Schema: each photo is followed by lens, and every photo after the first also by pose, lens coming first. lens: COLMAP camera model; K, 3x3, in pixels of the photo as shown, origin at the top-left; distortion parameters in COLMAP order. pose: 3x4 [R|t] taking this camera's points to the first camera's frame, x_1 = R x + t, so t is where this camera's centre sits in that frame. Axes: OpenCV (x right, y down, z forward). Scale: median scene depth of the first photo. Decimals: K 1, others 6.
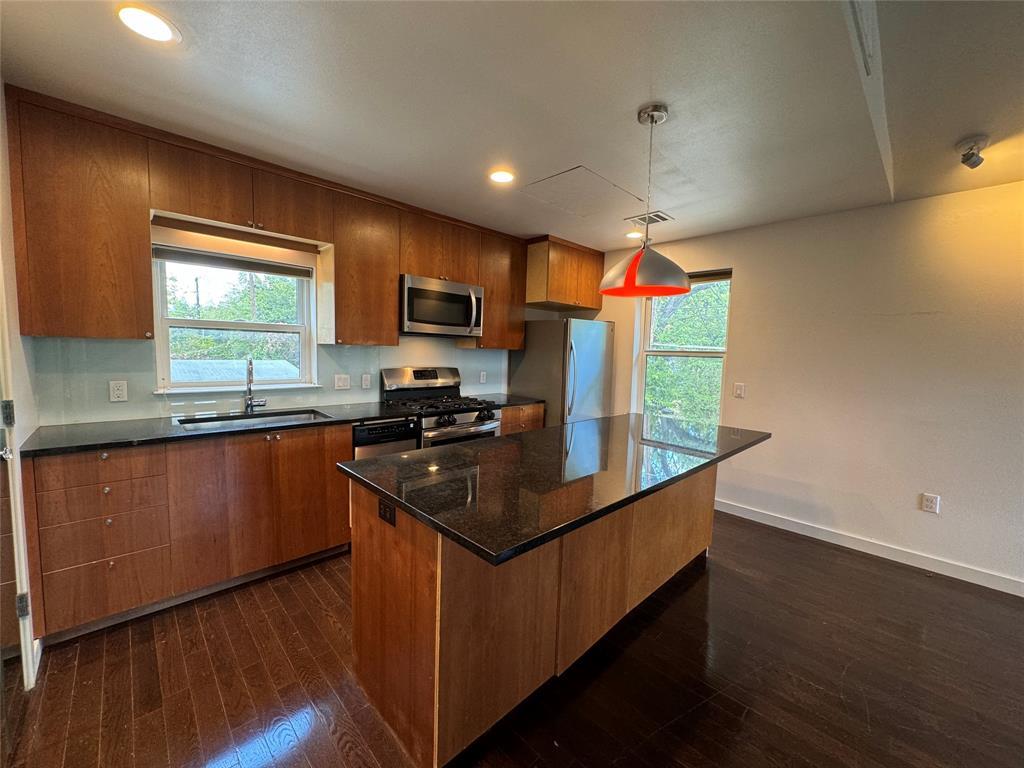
lens RADIAL K [[407.6, 0, 509.5], [0, 407.6, 383.0], [0, 0, 1]] dist [-0.000172, 0.000256]
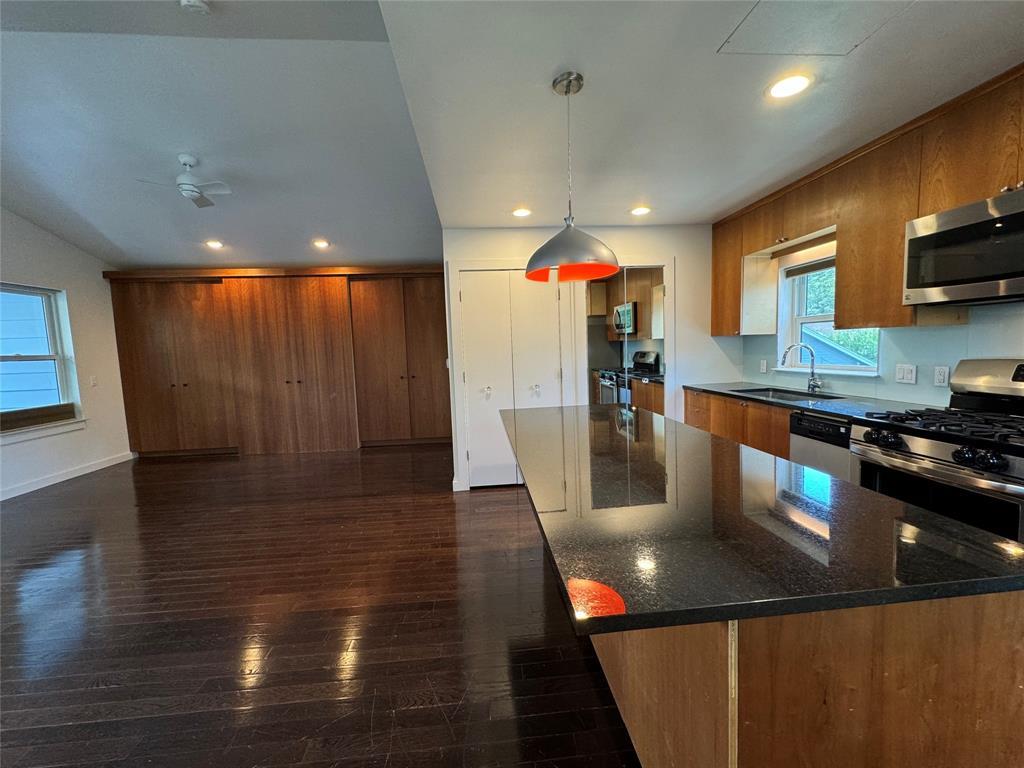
lens RADIAL K [[407.6, 0, 509.7], [0, 407.6, 383.6], [0, 0, 1]] dist [-0.000172, 0.000256]
pose [[-0.628952, 0.066502, -0.774595, 0.659798], [-0.038499, 0.992448, 0.116465, -0.043828], [0.776491, 0.103072, -0.621642, 0.845462]]
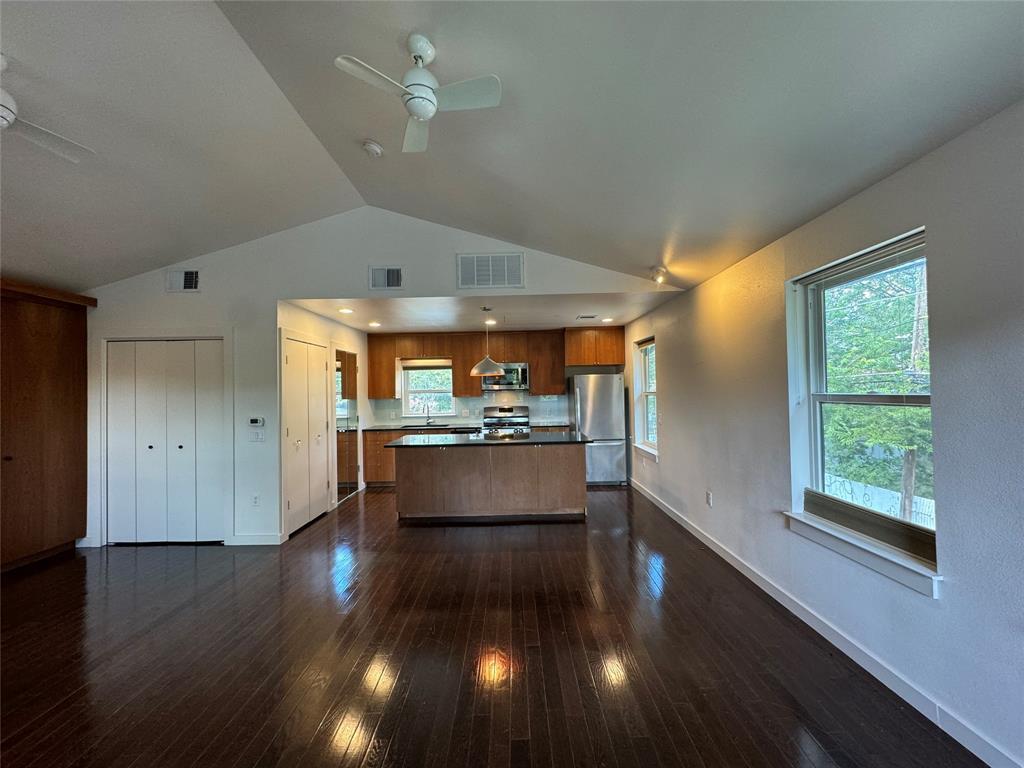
lens RADIAL K [[407.6, 0, 511.5], [0, 407.6, 384.3], [0, 0, 1]] dist [-0.000172, 0.000256]
pose [[0.721541, -0.050176, -0.690551, 1.231683], [-0.013953, 0.996114, -0.086958, 0.028214], [0.692231, 0.072379, 0.718037, -0.406068]]
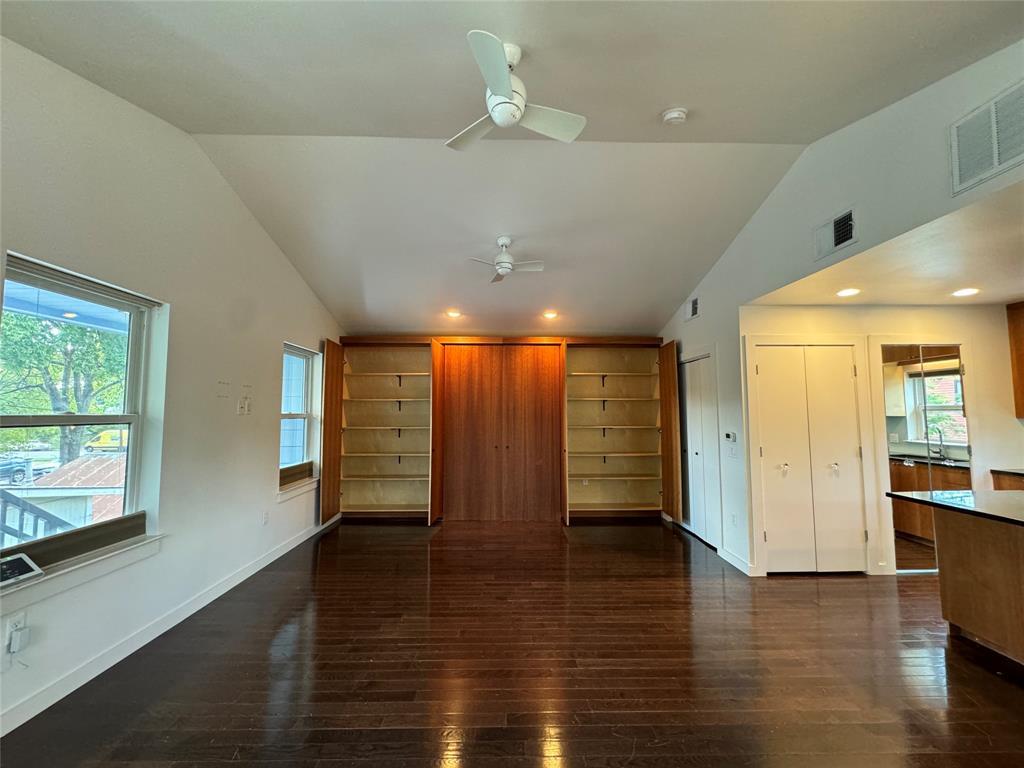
lens RADIAL K [[407.6, 0, 510.7], [0, 407.6, 383.5], [0, 0, 1]] dist [-0.000172, 0.000256]
pose [[-0.675039, -0.074561, -0.734005, 1.140021], [-0.068849, 0.996905, -0.037949, -0.020417], [0.734563, 0.024919, -0.678083, 0.277642]]
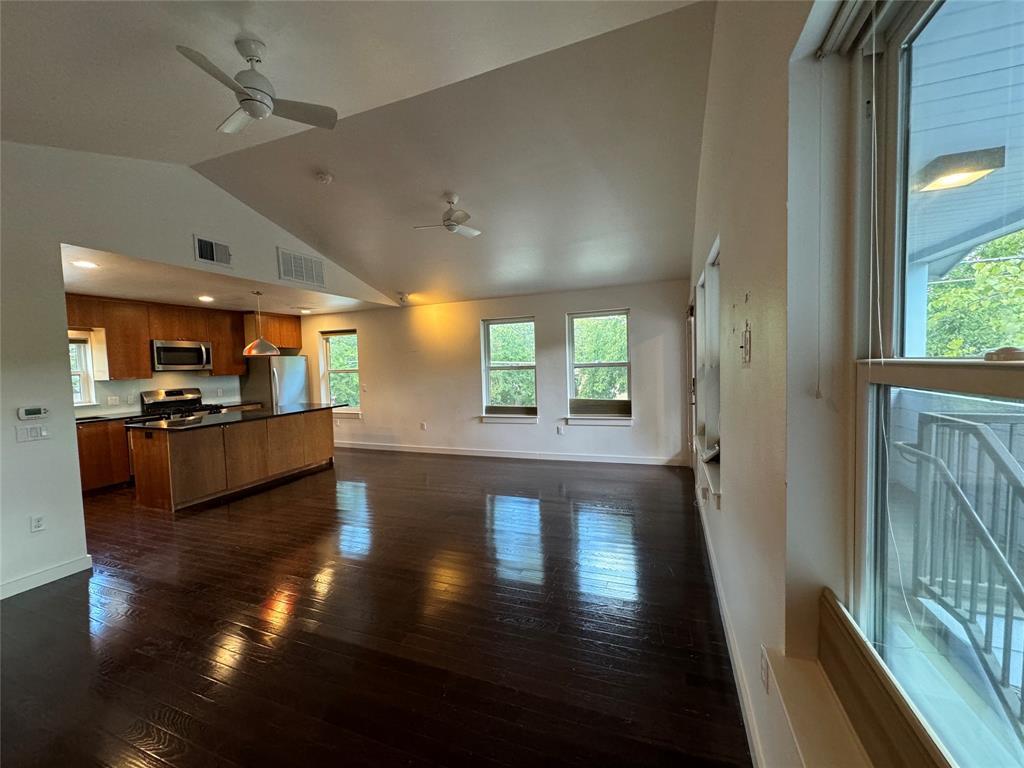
lens RADIAL K [[407.6, 0, 512.4], [0, 407.6, 383.9], [0, 0, 1]] dist [-0.000172, 0.000256]
pose [[0.901693, -0.072920, 0.426183, 0.376670], [0.082942, 0.996542, -0.004974, 0.072358], [-0.424347, 0.039834, 0.904623, -1.252911]]
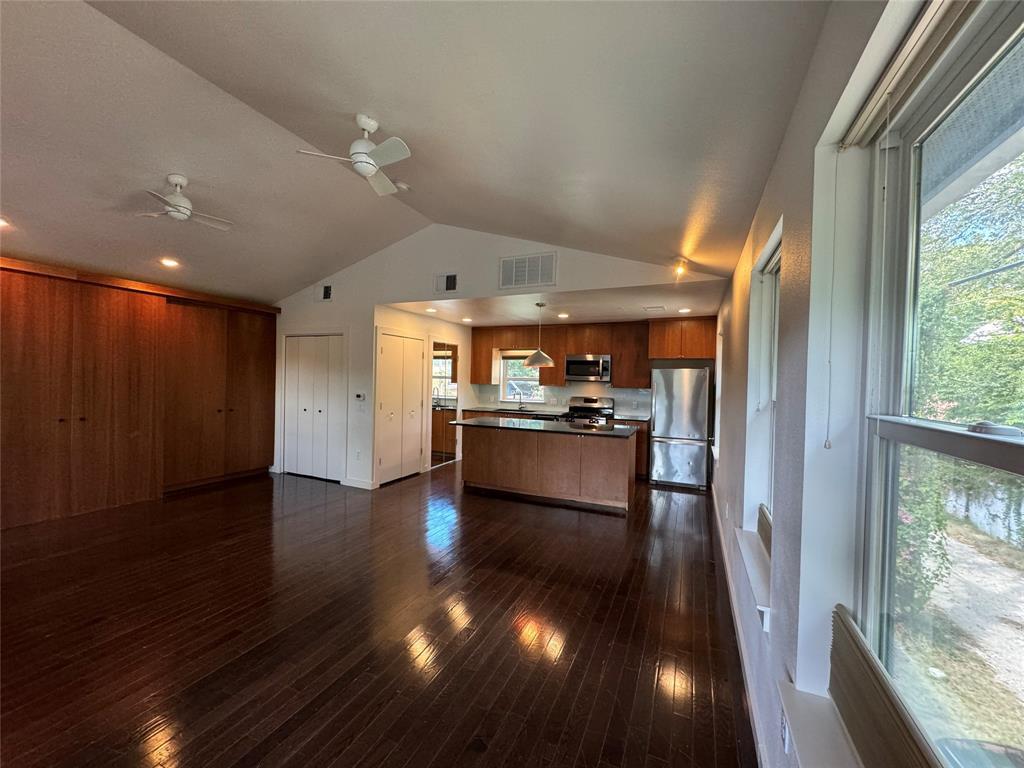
lens RADIAL K [[407.6, 0, 511.5], [0, 407.6, 383.4], [0, 0, 1]] dist [-0.000172, 0.000256]
pose [[0.377850, -0.005591, -0.925850, 1.577298], [-0.081715, 0.995878, -0.039363, 0.006349], [0.922254, 0.090529, 0.375836, -0.110330]]
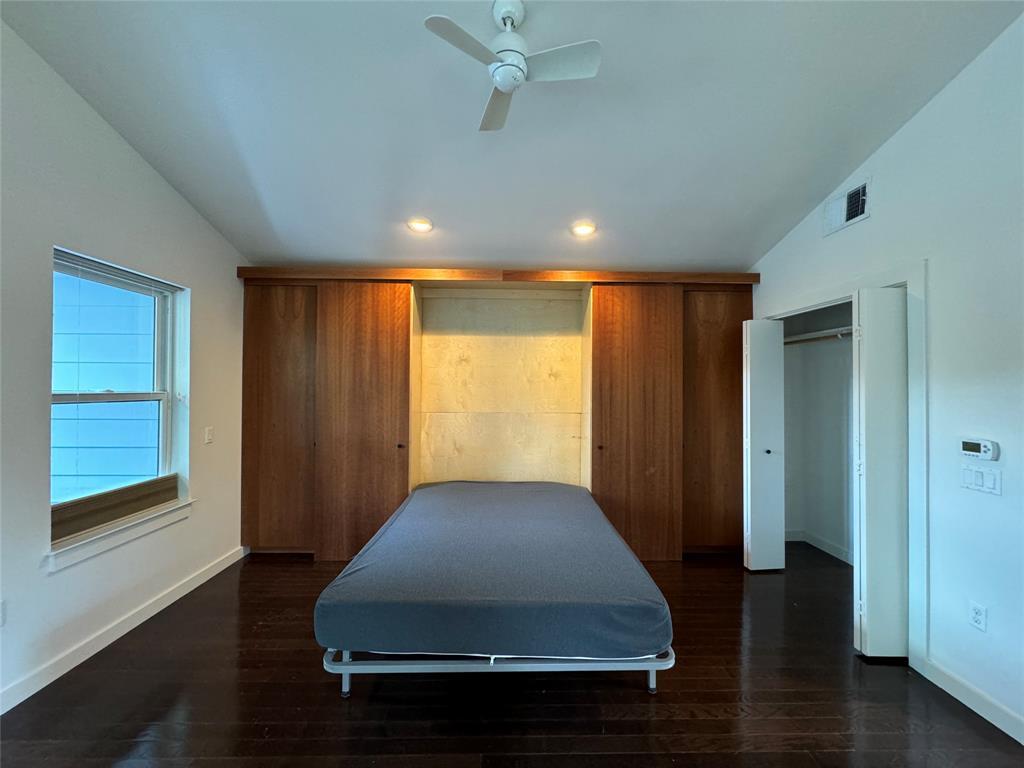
lens RADIAL K [[407.6, 0, 511.9], [0, 407.6, 382.9], [0, 0, 1]] dist [-0.000172, 0.000256]
pose [[-0.669891, -0.035896, -0.741591, 0.689884], [-0.075153, 0.996979, 0.019630, -0.008867], [0.738646, 0.068883, -0.670565, -0.155585]]
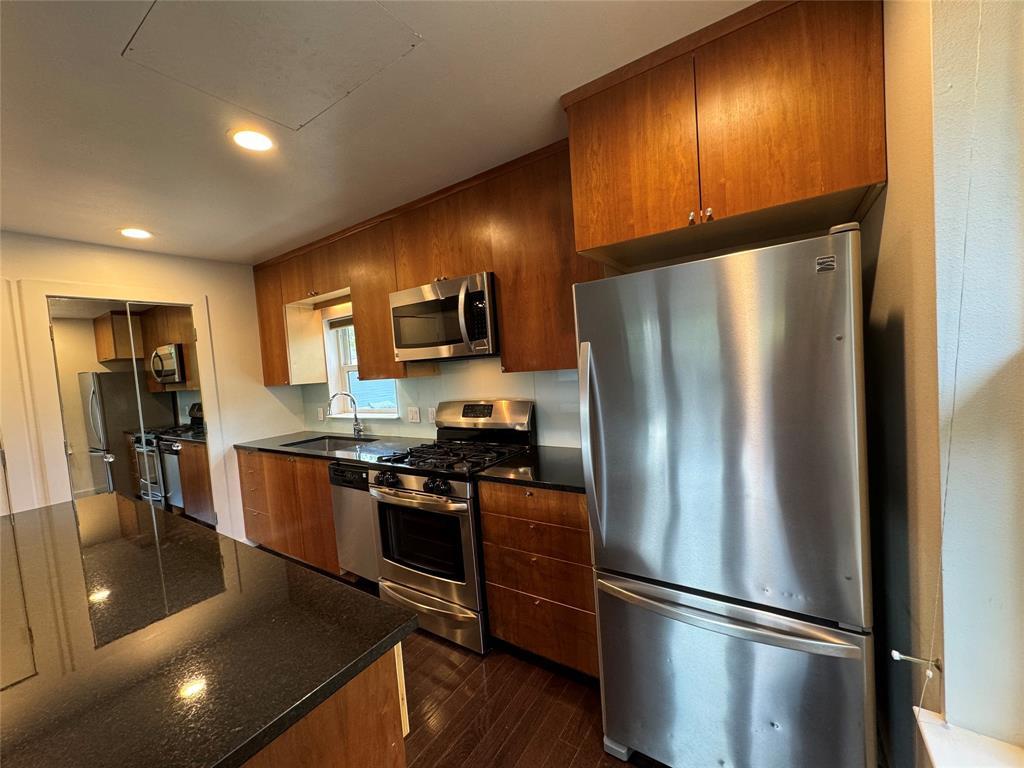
lens RADIAL K [[407.6, 0, 510.4], [0, 407.6, 386.1], [0, 0, 1]] dist [-0.000172, 0.000256]
pose [[0.204667, 0.014401, -0.978726, 0.561441], [0.001975, 0.999884, 0.015125, -0.080577], [0.978830, -0.005028, 0.204615, 0.969842]]
